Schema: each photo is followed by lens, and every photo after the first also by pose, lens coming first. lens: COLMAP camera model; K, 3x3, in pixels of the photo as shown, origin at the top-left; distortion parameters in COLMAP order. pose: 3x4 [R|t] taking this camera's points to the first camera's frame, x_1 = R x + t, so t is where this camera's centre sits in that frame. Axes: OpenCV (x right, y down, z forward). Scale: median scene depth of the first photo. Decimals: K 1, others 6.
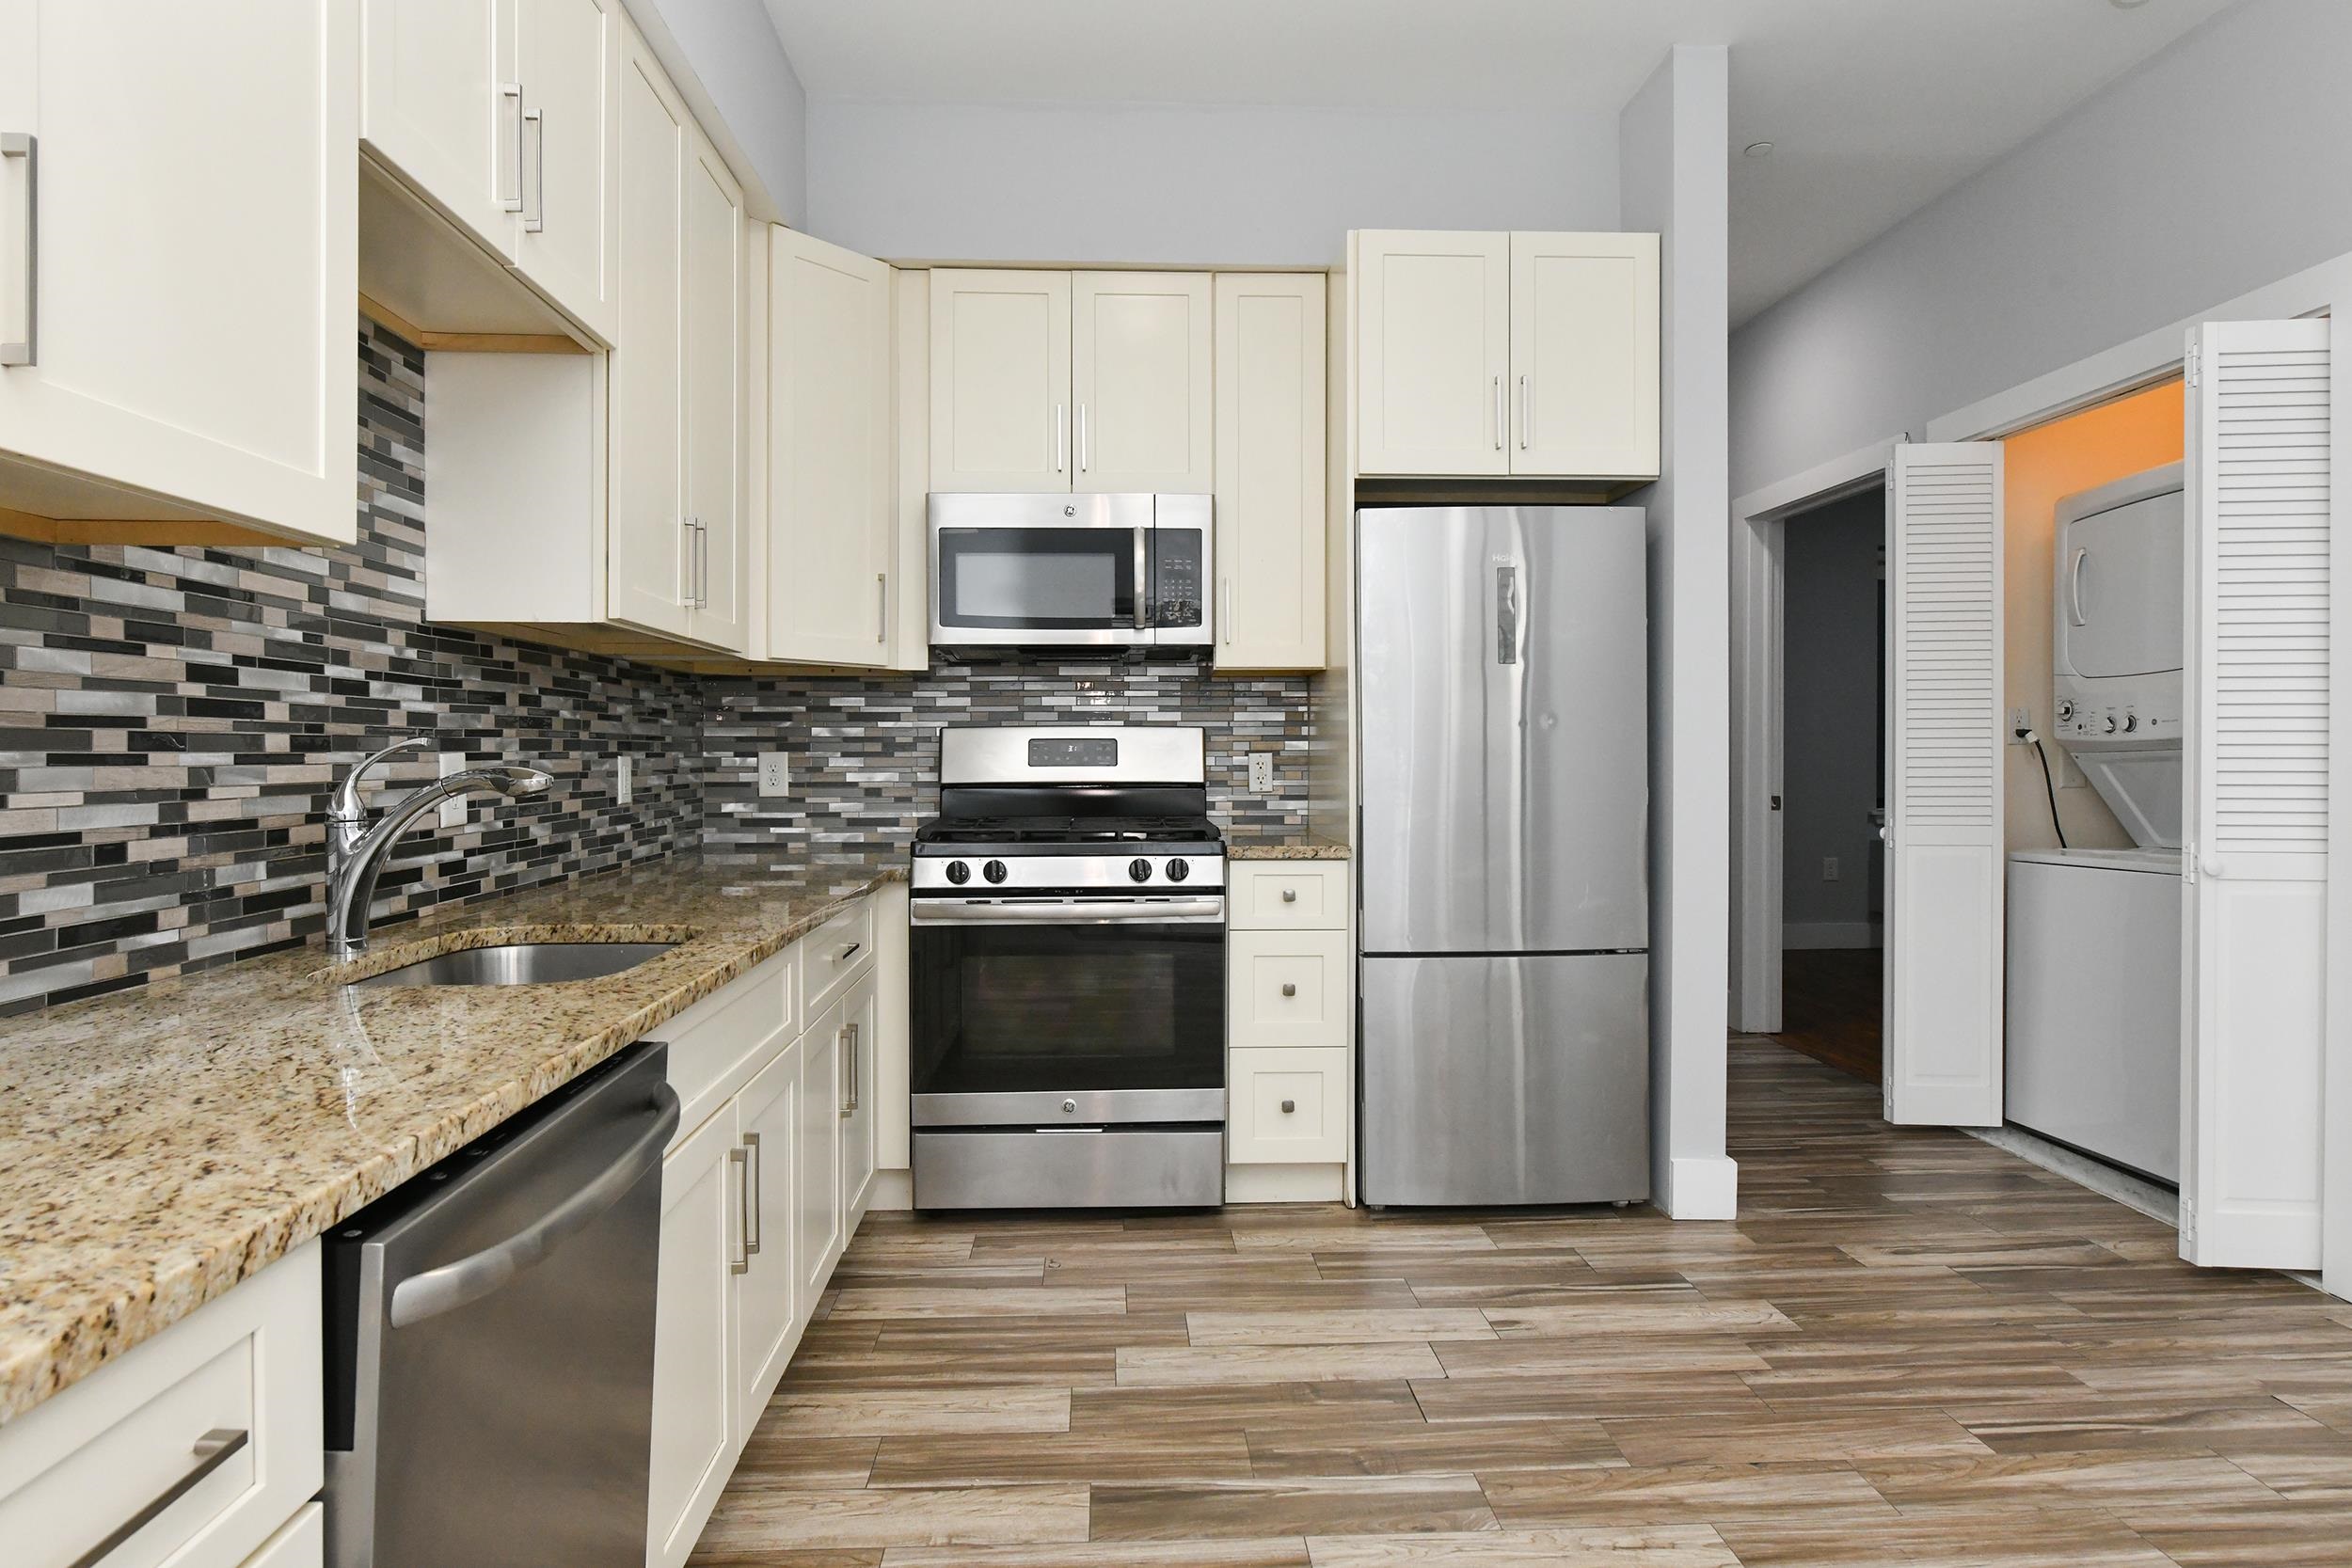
lens RADIAL K [[1290.1, 0, 1158.3], [0, 1290.1, 762.1], [0, 0, 1]] dist [-0.002474, -0.002456]
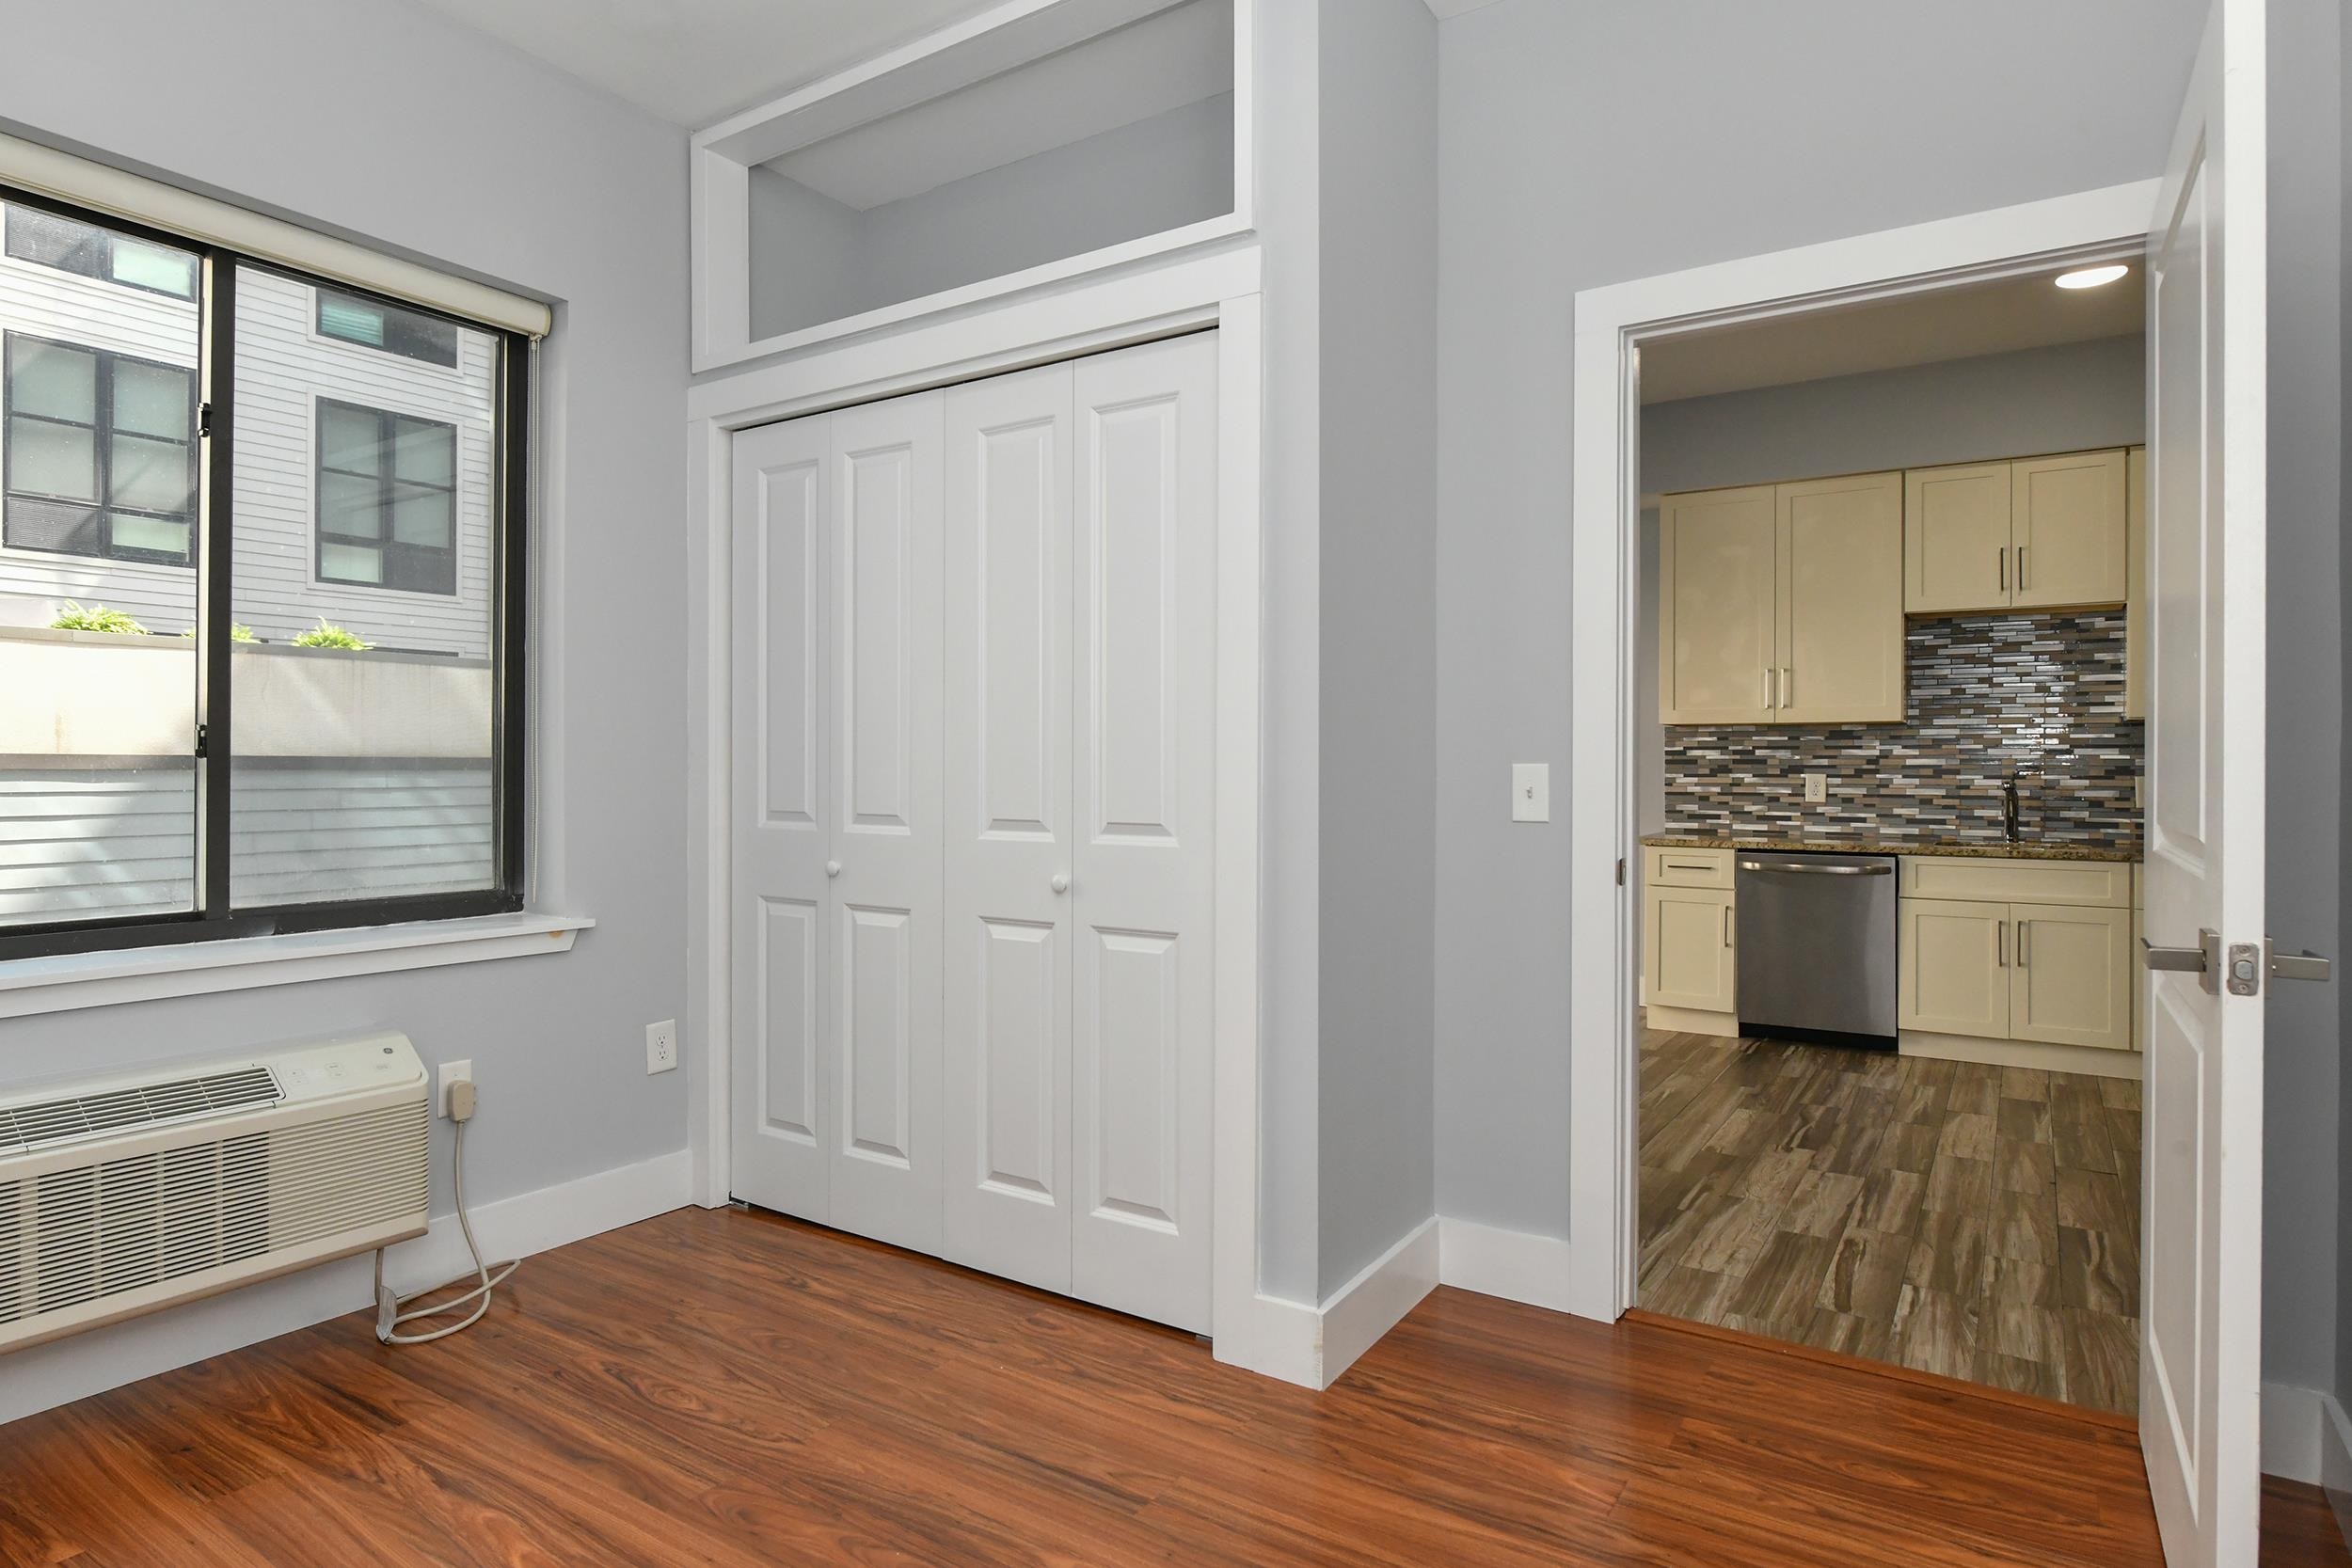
lens RADIAL K [[1307.8, 0, 1186.2], [0, 1307.8, 760.8], [0, 0, 1]] dist [-0.002308, -0.001857]
pose [[-0.581794, -0.001942, -0.813334, 2.044425], [-0.006844, 0.999973, 0.002508, -0.024910], [0.813308, 0.007025, -0.581791, 0.835484]]
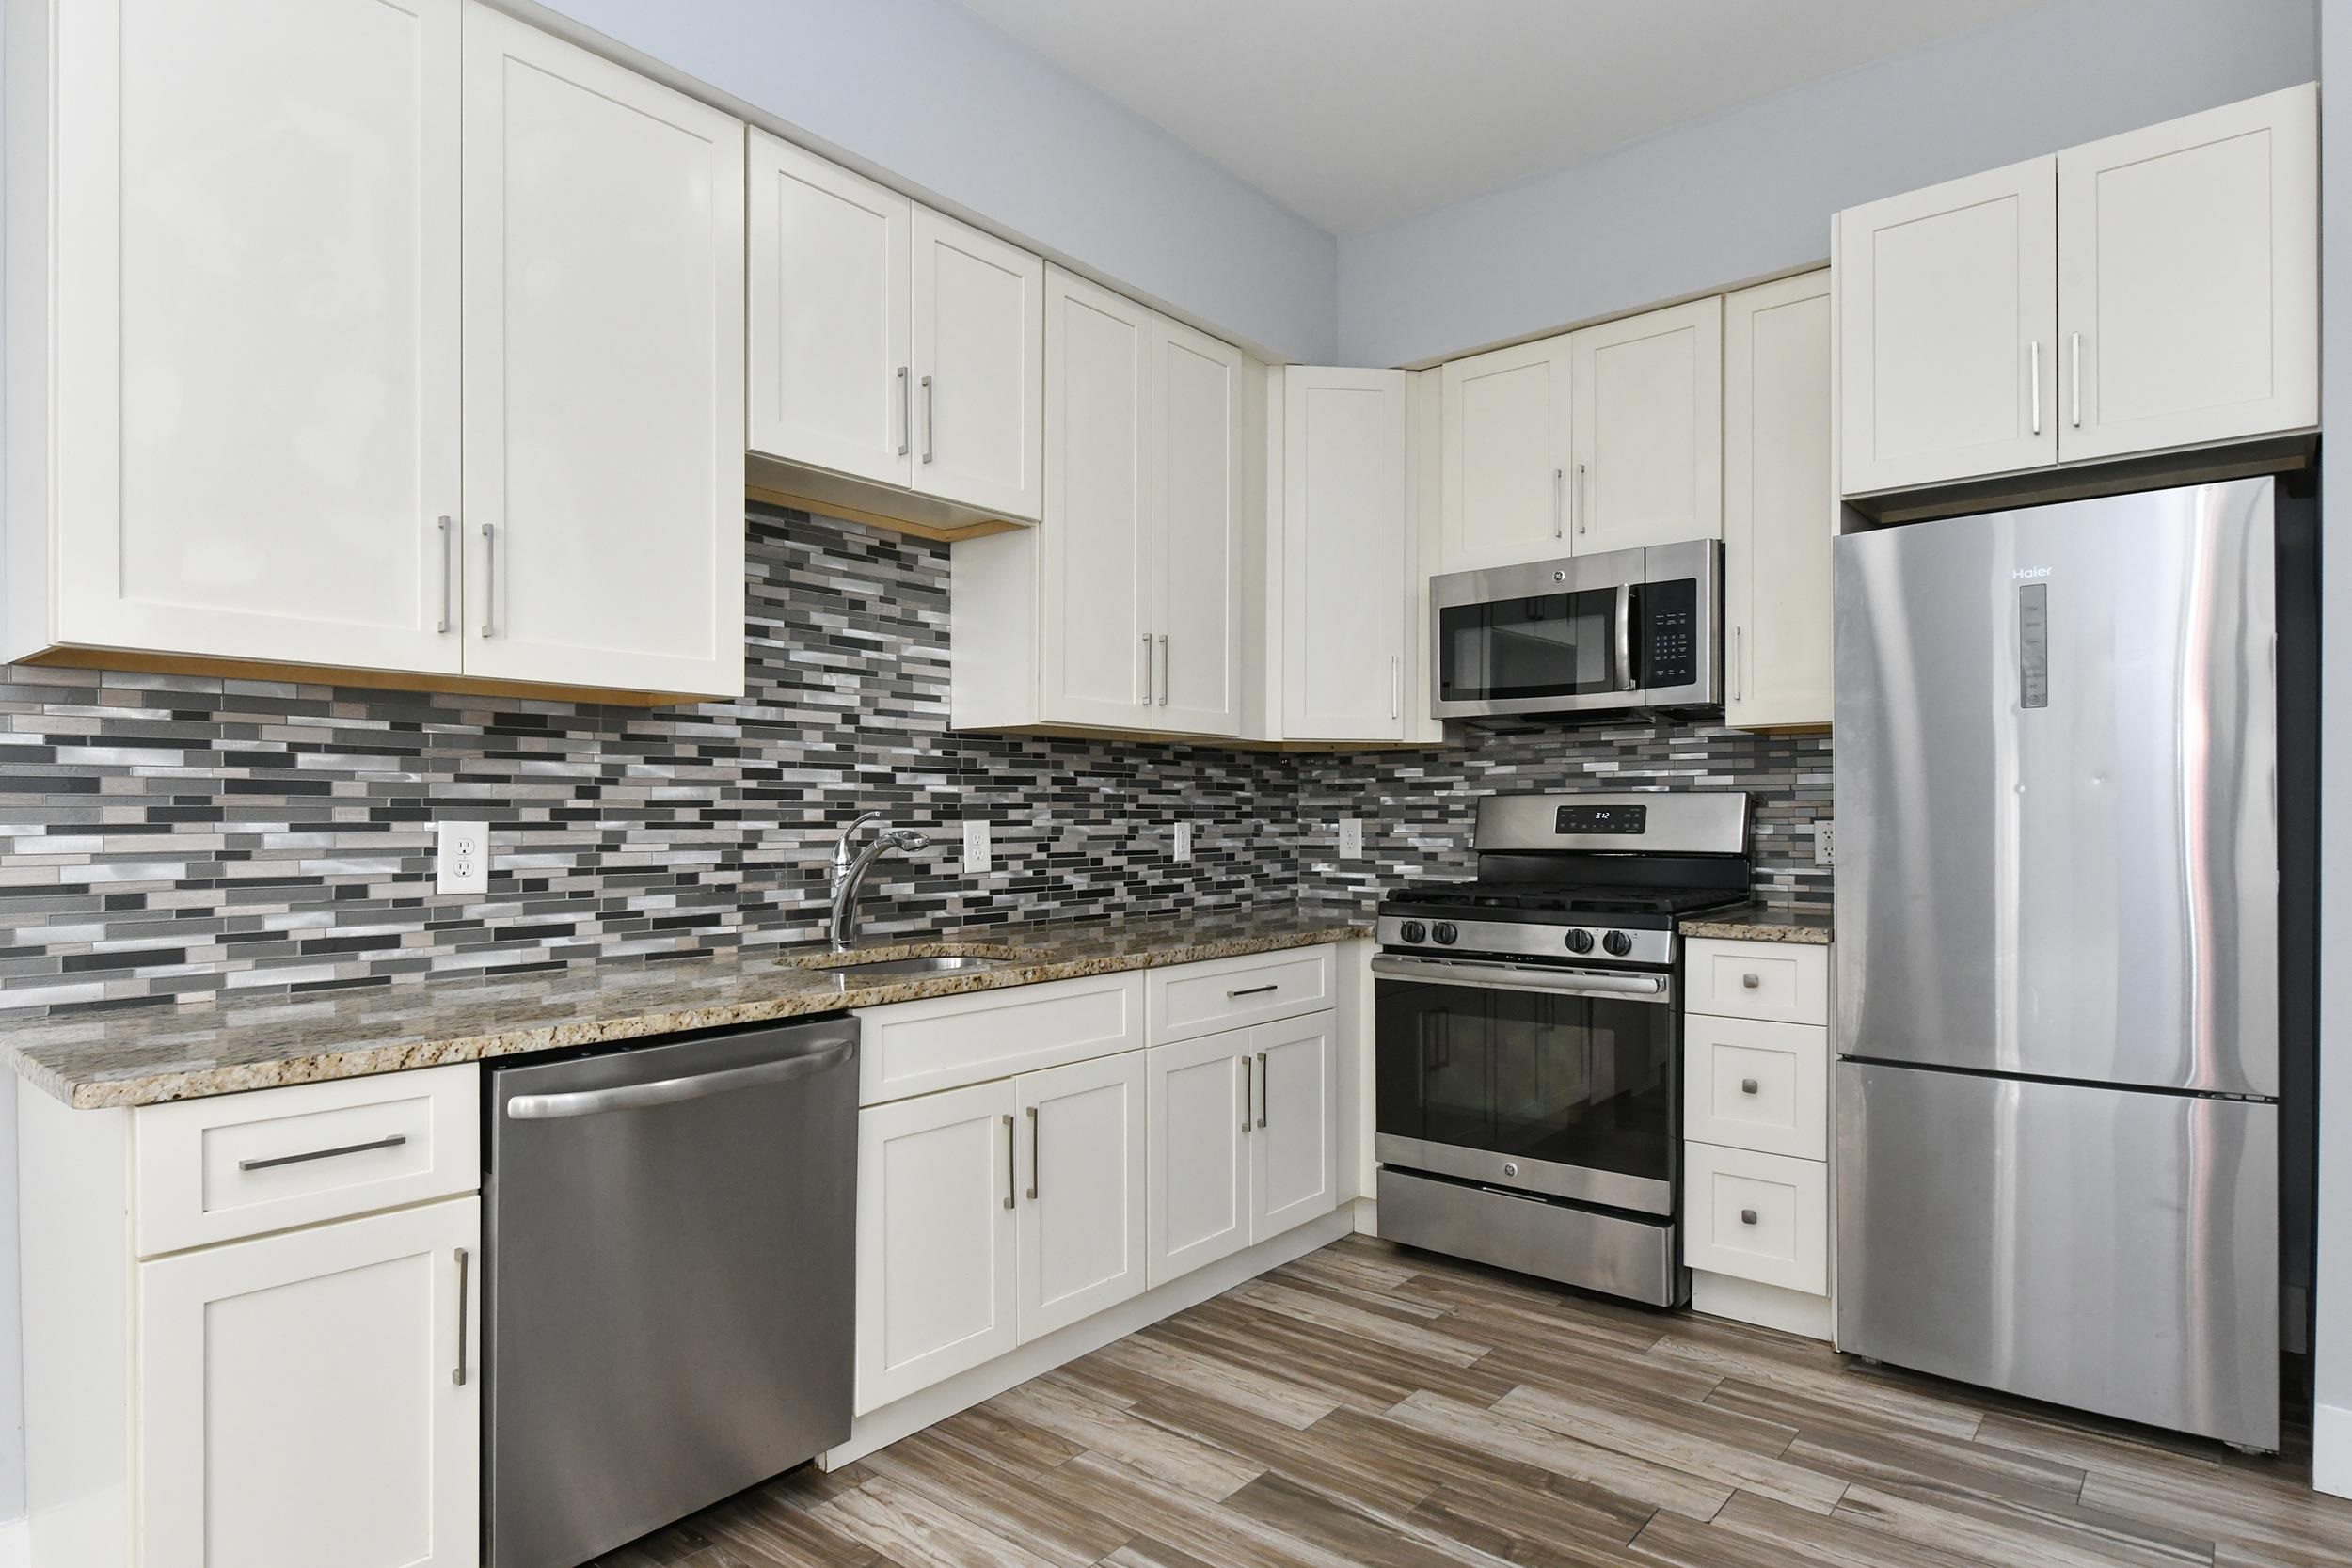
lens RADIAL K [[1304.8, 0, 1160.6], [0, 1304.8, 818.2], [0, 0, 1]] dist [-0.002193, -0.001184]
pose [[0.737826, 0.000581, -0.674990, 0.495803], [-0.004549, 0.999981, -0.004111, -0.004223], [0.674975, 0.006103, 0.737815, 0.067862]]
